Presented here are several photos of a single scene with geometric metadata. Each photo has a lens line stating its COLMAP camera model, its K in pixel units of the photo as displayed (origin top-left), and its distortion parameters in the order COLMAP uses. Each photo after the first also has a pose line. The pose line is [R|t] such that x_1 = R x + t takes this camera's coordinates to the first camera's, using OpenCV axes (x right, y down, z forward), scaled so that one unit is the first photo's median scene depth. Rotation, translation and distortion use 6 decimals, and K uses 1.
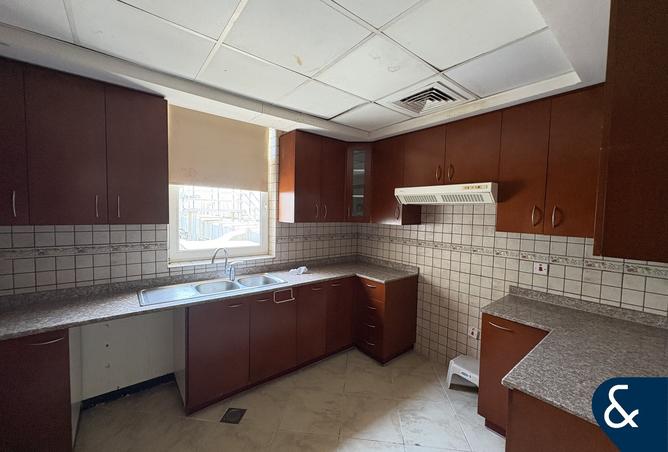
lens RADIAL K [[266.7, 0, 334.8], [0, 266.7, 226.8], [0, 0, 1]] dist [-0.002603, 0.000017]
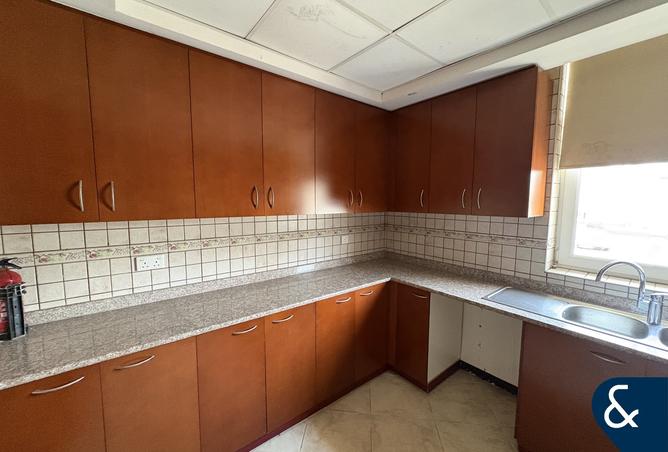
lens RADIAL K [[266.7, 0, 334.3], [0, 266.7, 225.9], [0, 0, 1]] dist [-0.002603, 0.000017]
pose [[-0.010826, 0.067748, -0.997644, 0.239398], [-0.064202, 0.995597, 0.068306, -0.001157], [0.997878, 0.064790, -0.006428, 0.423335]]
